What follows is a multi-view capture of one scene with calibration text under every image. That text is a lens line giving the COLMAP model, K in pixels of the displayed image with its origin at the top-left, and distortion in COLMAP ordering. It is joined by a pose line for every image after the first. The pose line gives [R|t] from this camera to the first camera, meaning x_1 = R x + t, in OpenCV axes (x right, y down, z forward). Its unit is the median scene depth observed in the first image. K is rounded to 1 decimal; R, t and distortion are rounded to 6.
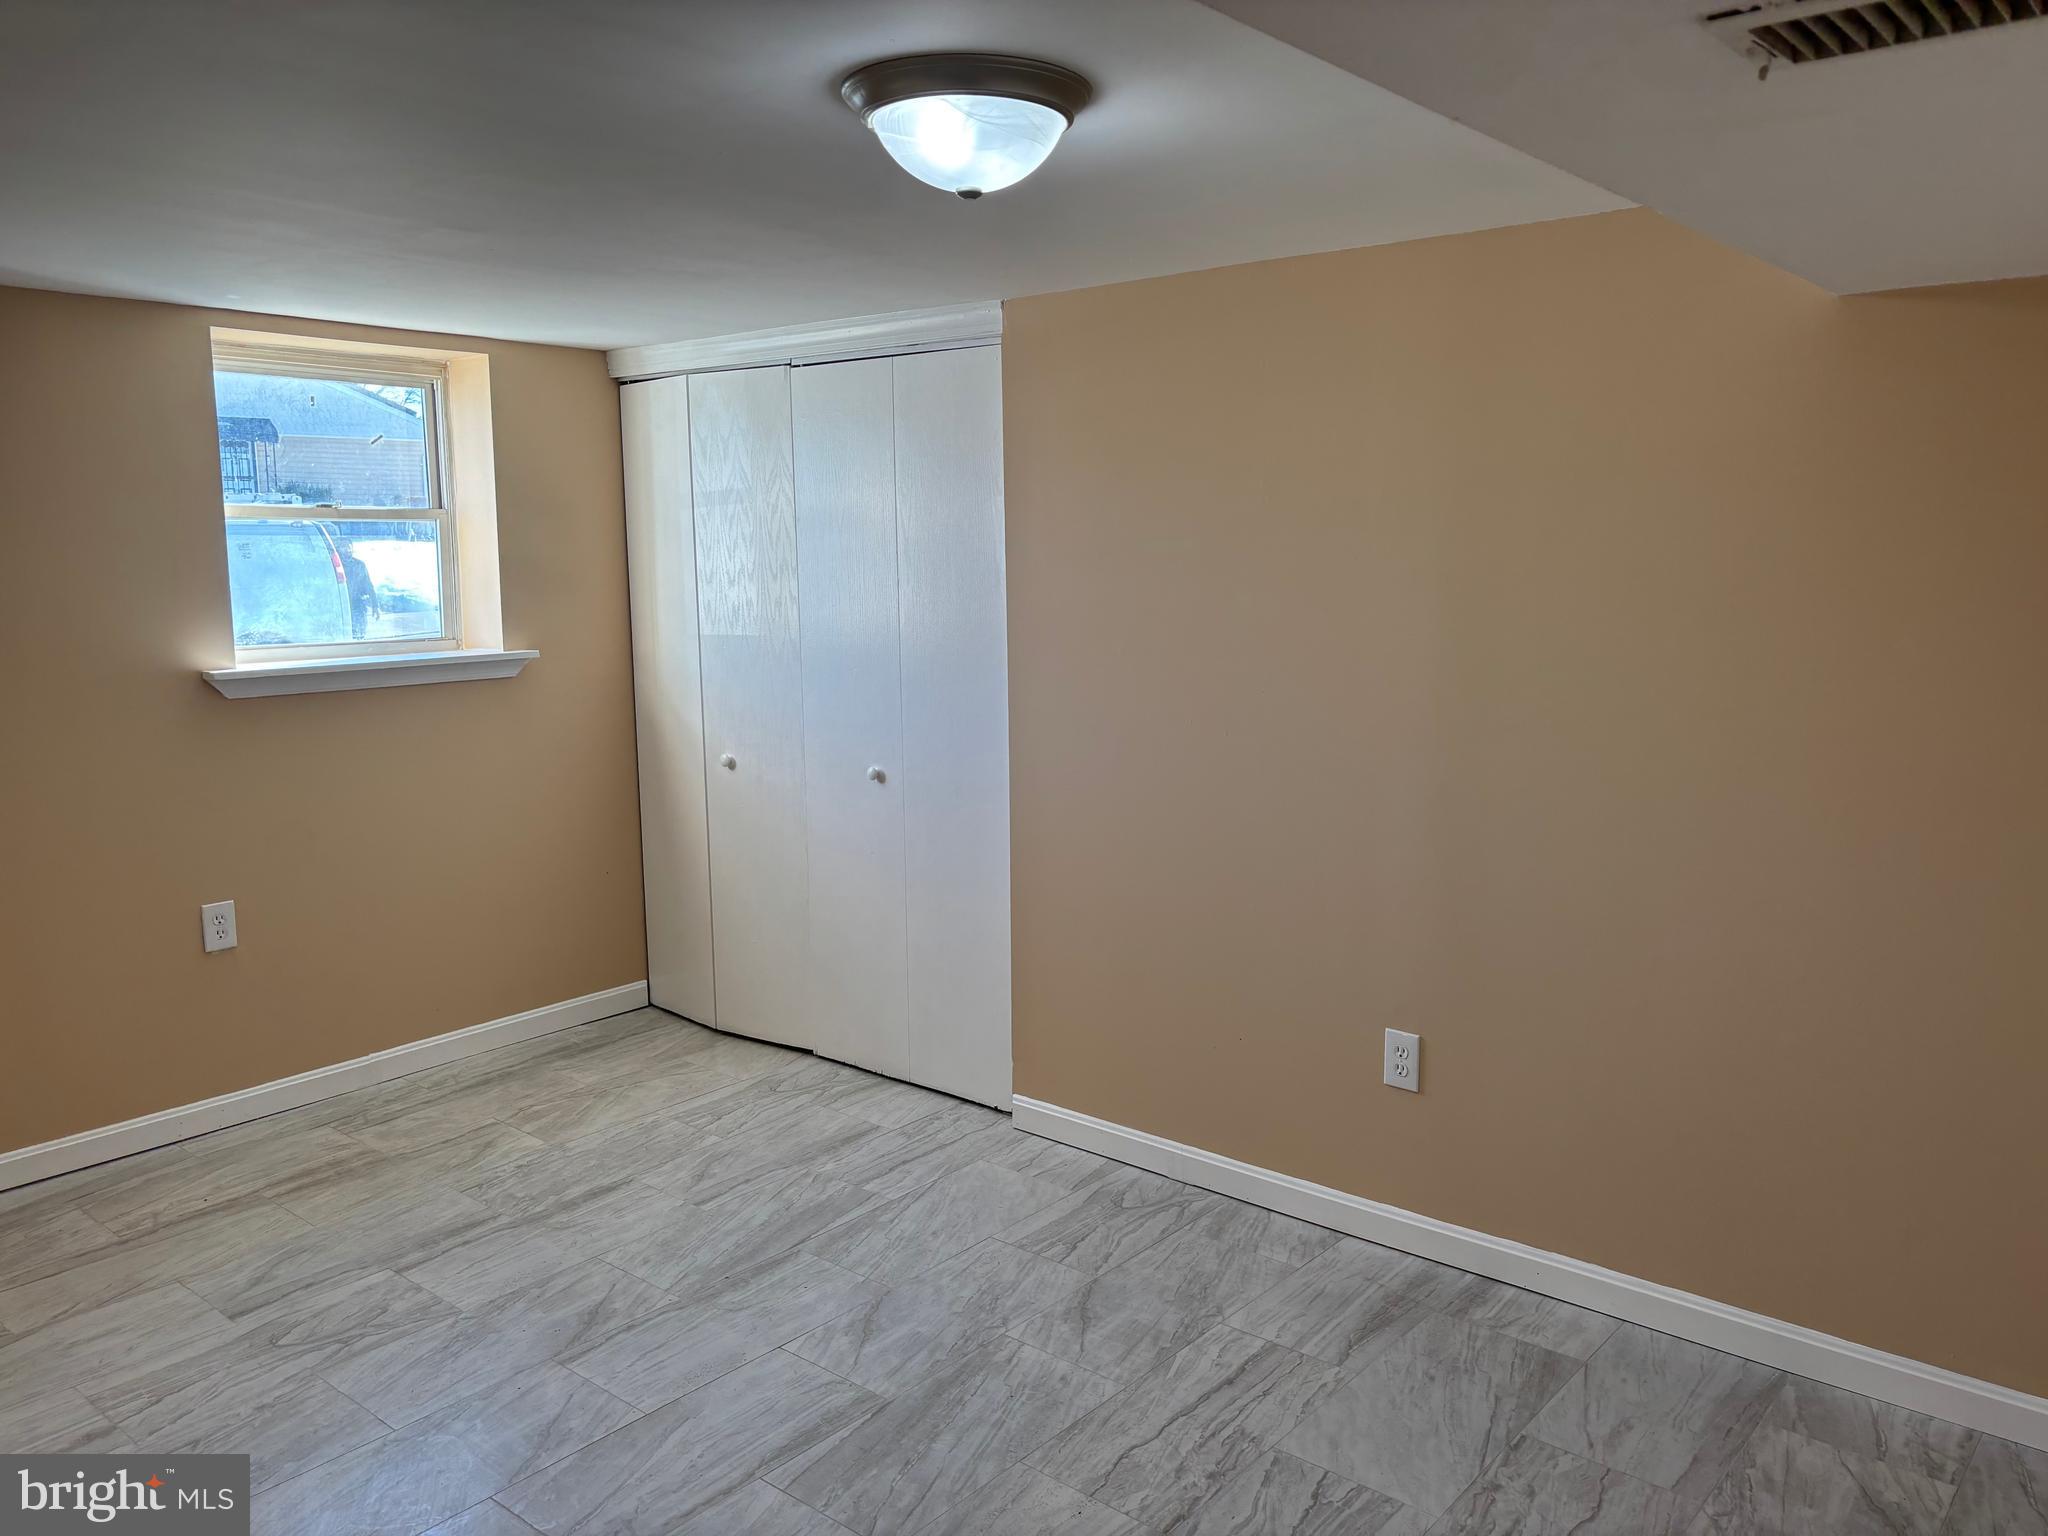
lens RADIAL K [[1545.5, 0, 1024.2], [0, 1545.5, 758.1], [0, 0, 1]] dist [0.053193, -0.055778]
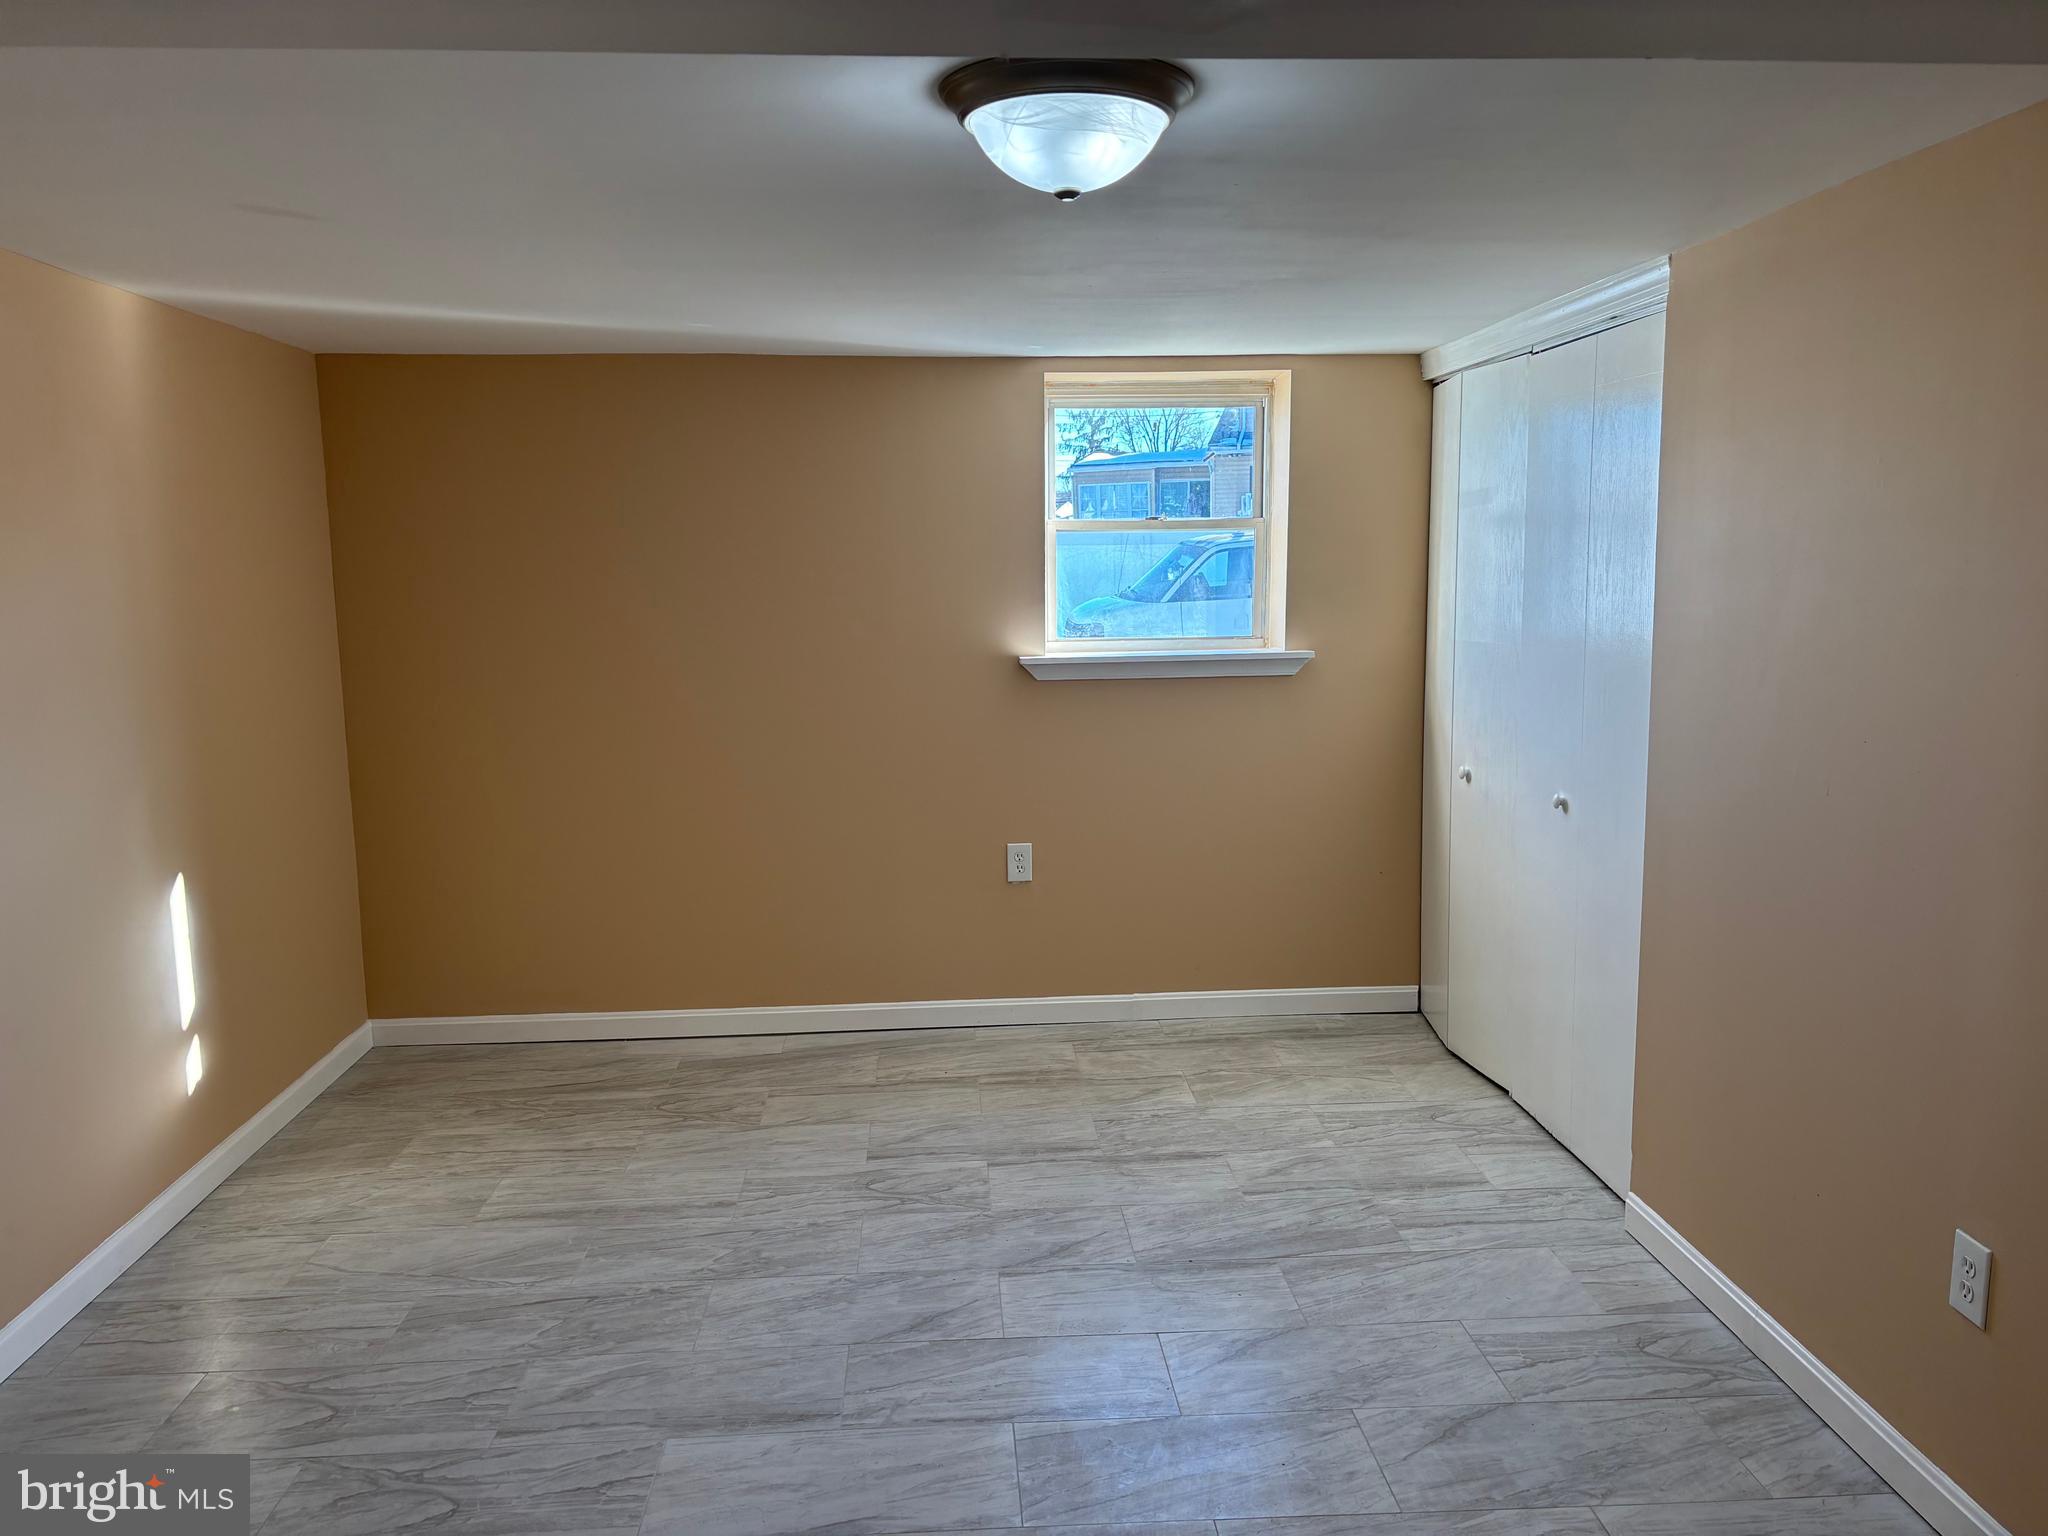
lens RADIAL K [[1545.5, 0, 1064.9], [0, 1545.5, 786.3], [0, 0, 1]] dist [0.053193, -0.055778]
pose [[0.693626, 0.106738, -0.712384, 0.402278], [-0.094095, 0.993913, 0.057303, -0.027488], [0.714164, 0.027285, 0.699447, 0.185626]]
